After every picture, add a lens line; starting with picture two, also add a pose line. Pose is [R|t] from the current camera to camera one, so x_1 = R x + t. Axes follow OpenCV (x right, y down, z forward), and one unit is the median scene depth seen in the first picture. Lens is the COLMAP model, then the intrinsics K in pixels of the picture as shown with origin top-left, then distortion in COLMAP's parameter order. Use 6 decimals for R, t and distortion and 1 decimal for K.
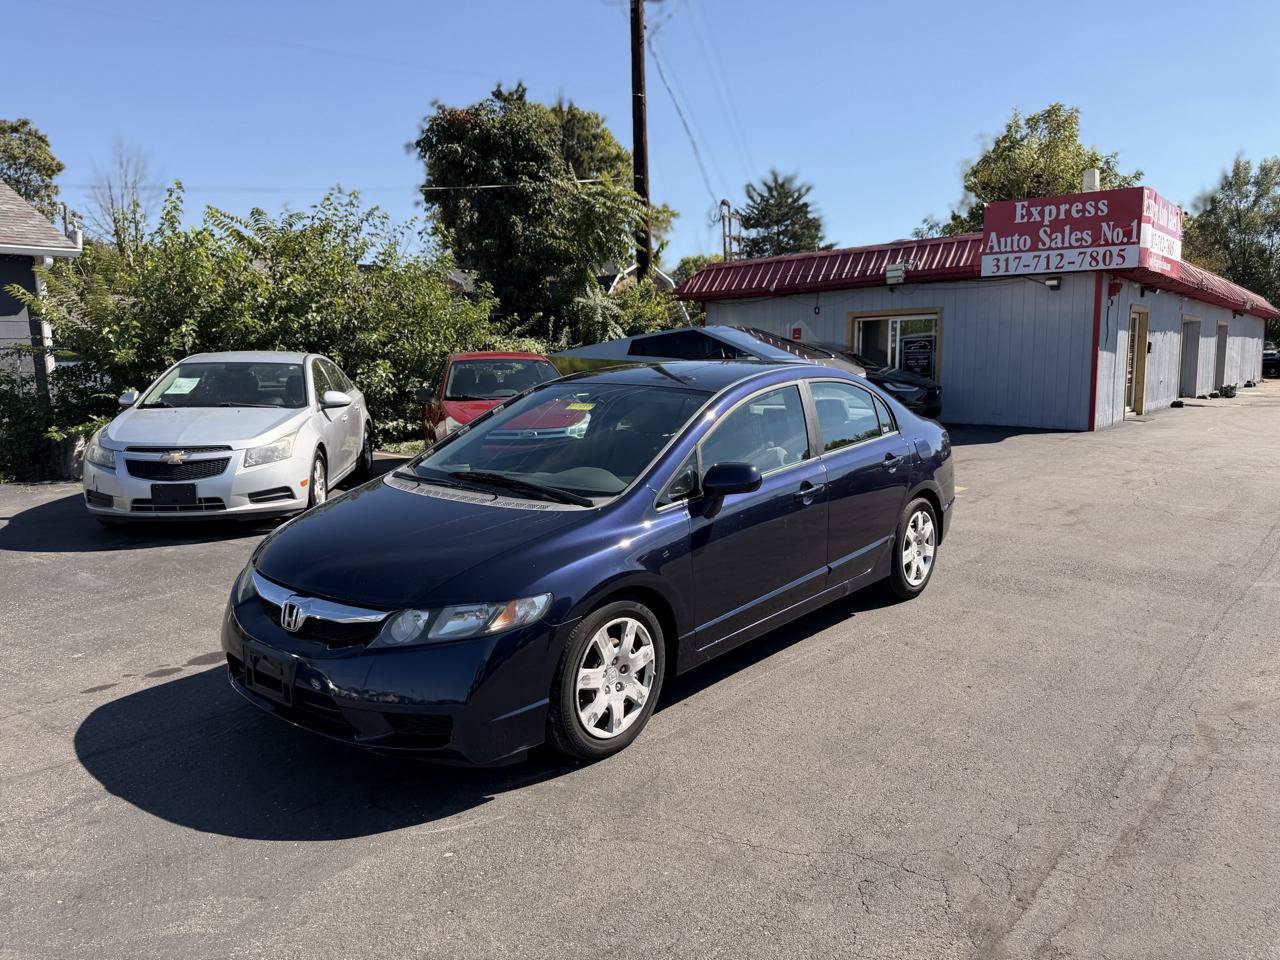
lens RADIAL K [[909.3, 0, 642.2], [0, 909.3, 489.3], [0, 0, 1]] dist [0.023087, -0.033382]
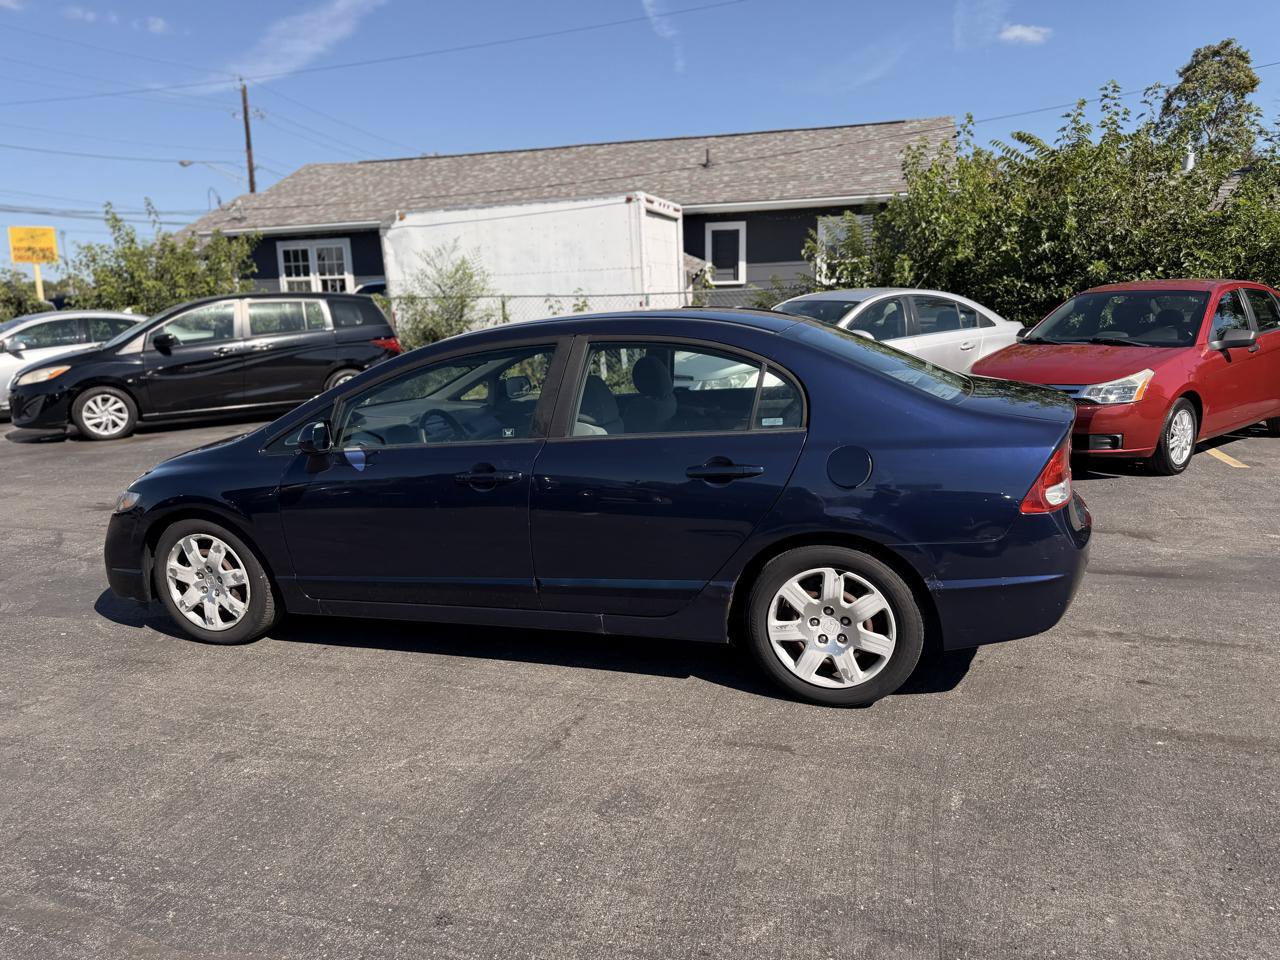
lens RADIAL K [[909.3, 0, 643.7], [0, 909.3, 482.3], [0, 0, 1]] dist [0.023087, -0.033382]
pose [[0.383855, 0.181586, -0.905363, 0.504378], [-0.115733, 0.982203, 0.147929, -0.066814], [0.916112, 0.047997, 0.398039, 0.419018]]
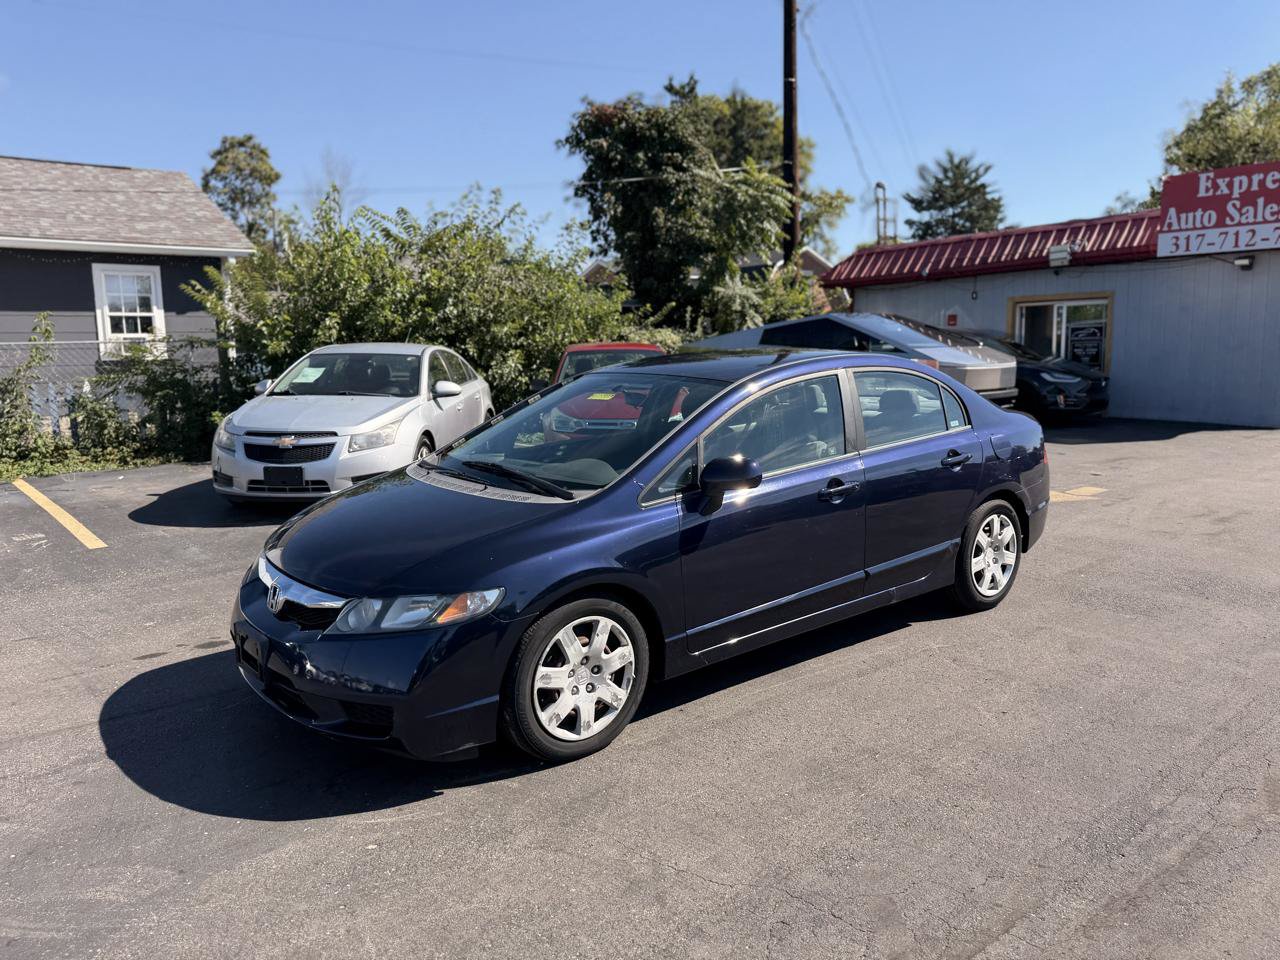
lens RADIAL K [[909.3, 0, 642.3], [0, 909.3, 474.2], [0, 0, 1]] dist [0.023087, -0.033382]
pose [[0.981781, 0.022426, -0.188687, 0.083620], [-0.023573, 0.999715, -0.003836, -0.002649], [0.188547, 0.008214, 0.982030, 0.025421]]
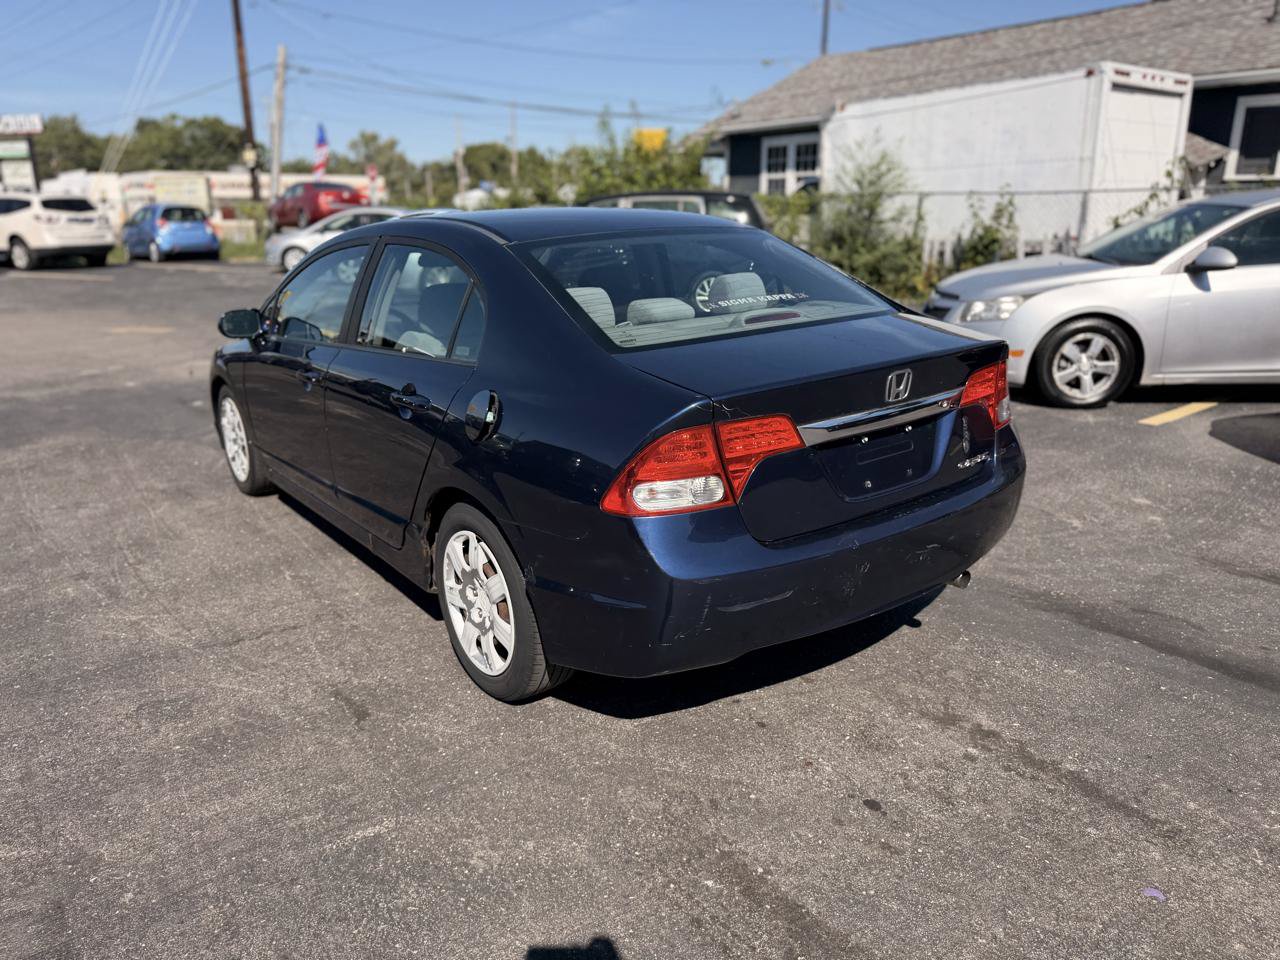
lens RADIAL K [[909.3, 0, 644.3], [0, 909.3, 488.6], [0, 0, 1]] dist [0.023087, -0.033382]
pose [[-0.219992, 0.298165, -0.928817, 0.474674], [-0.132325, 0.934221, 0.331241, -0.112515], [0.966485, 0.195776, -0.166067, 0.752632]]
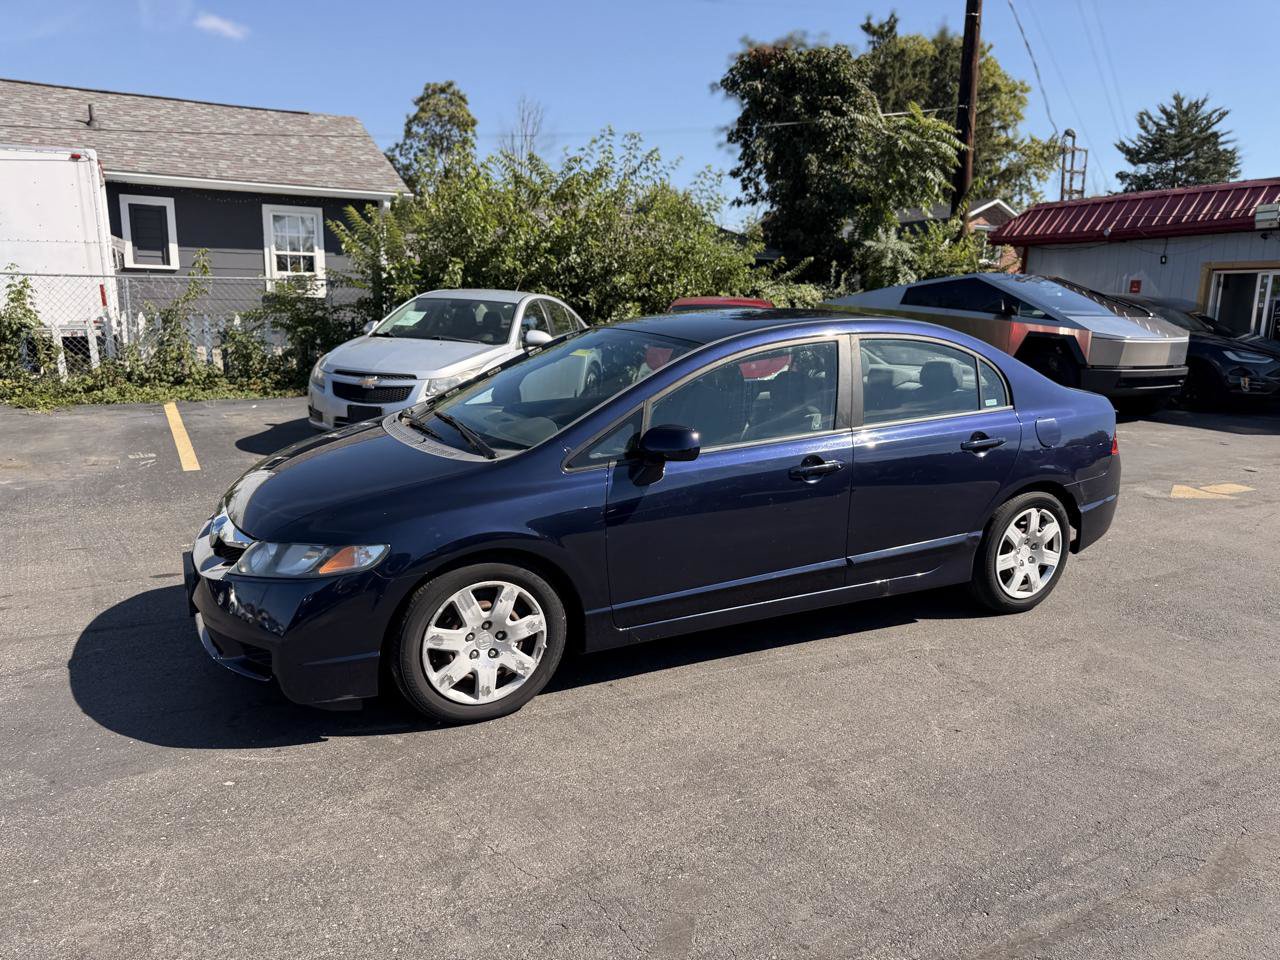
lens RADIAL K [[909.3, 0, 641.8], [0, 909.3, 488.9], [0, 0, 1]] dist [0.023087, -0.033382]
pose [[0.923604, 0.108859, -0.367567, 0.180023], [-0.088290, 0.993462, 0.072374, -0.013172], [0.373042, -0.034392, 0.927177, 0.078840]]
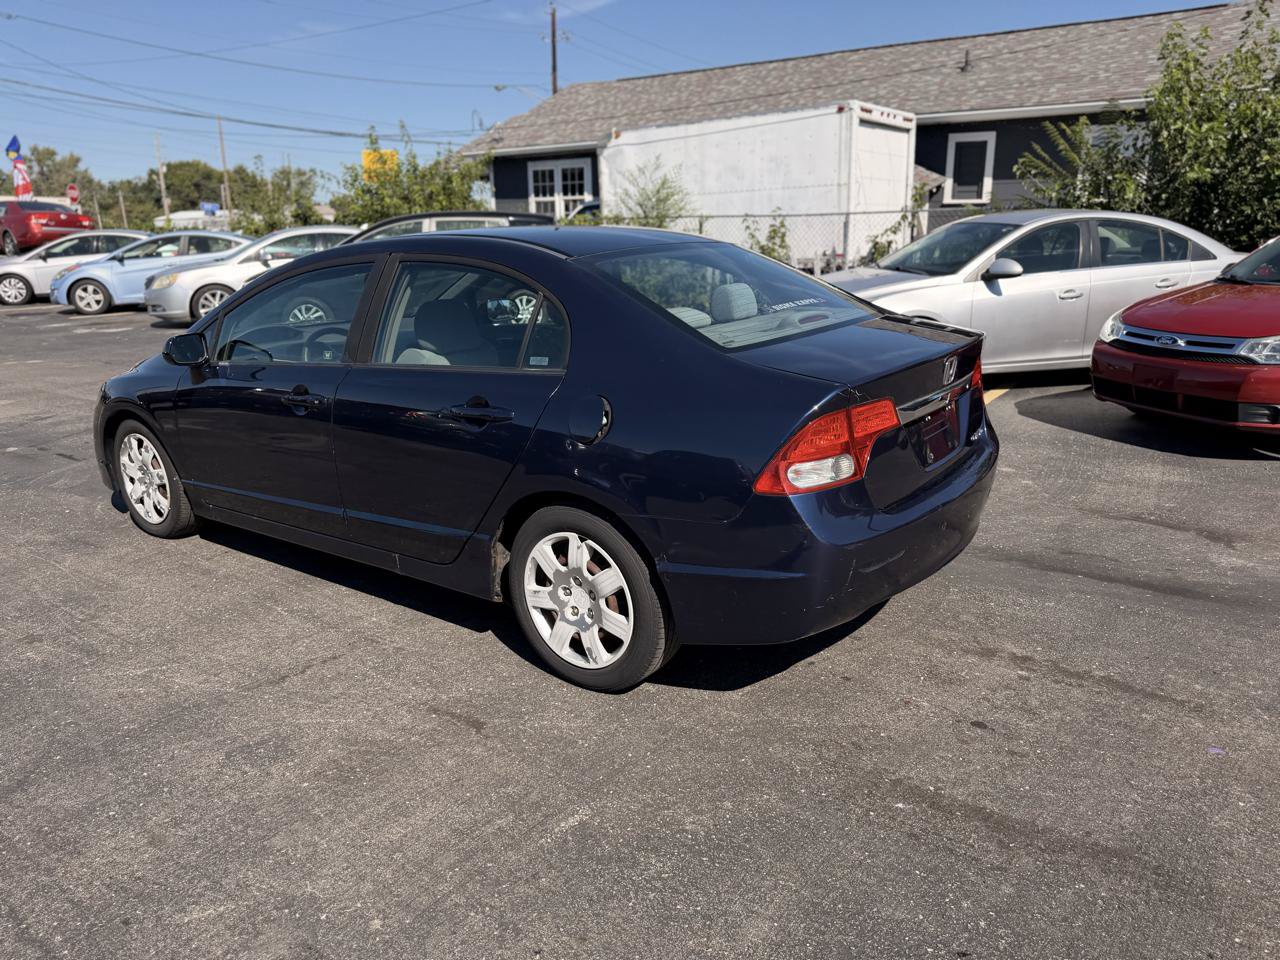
lens RADIAL K [[909.3, 0, 644.9], [0, 909.3, 478.7], [0, 0, 1]] dist [0.023087, -0.033382]
pose [[0.064274, 0.274020, -0.959574, 0.510800], [-0.135575, 0.955045, 0.263646, -0.094245], [0.988680, 0.113149, 0.098535, 0.635043]]
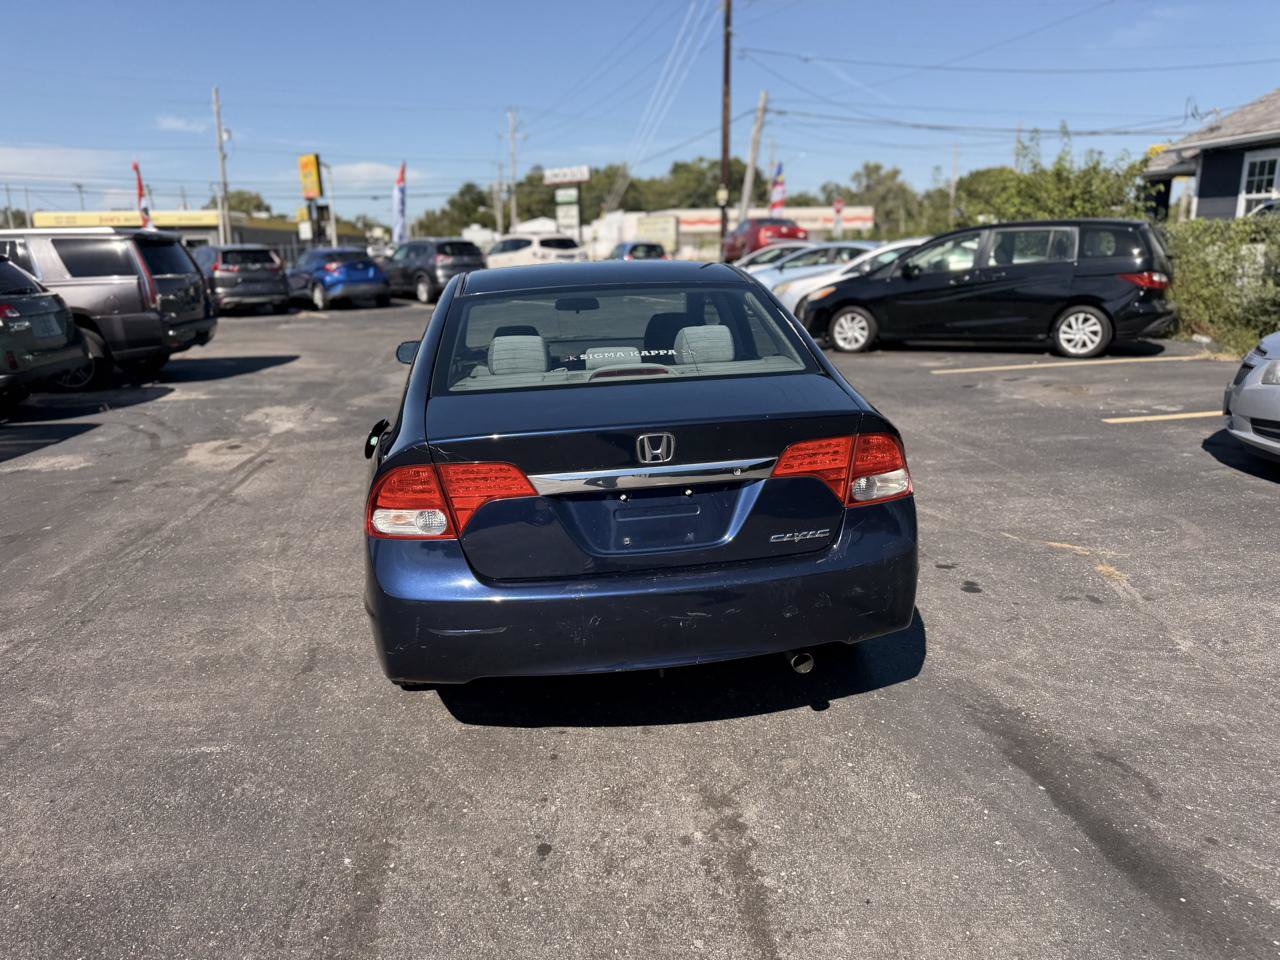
lens RADIAL K [[909.3, 0, 643.1], [0, 909.3, 487.9], [0, 0, 1]] dist [0.023087, -0.033382]
pose [[-0.672068, 0.216038, -0.708274, 0.389035], [-0.077703, 0.930639, 0.357595, -0.148319], [0.736401, 0.295363, -0.608666, 0.950375]]
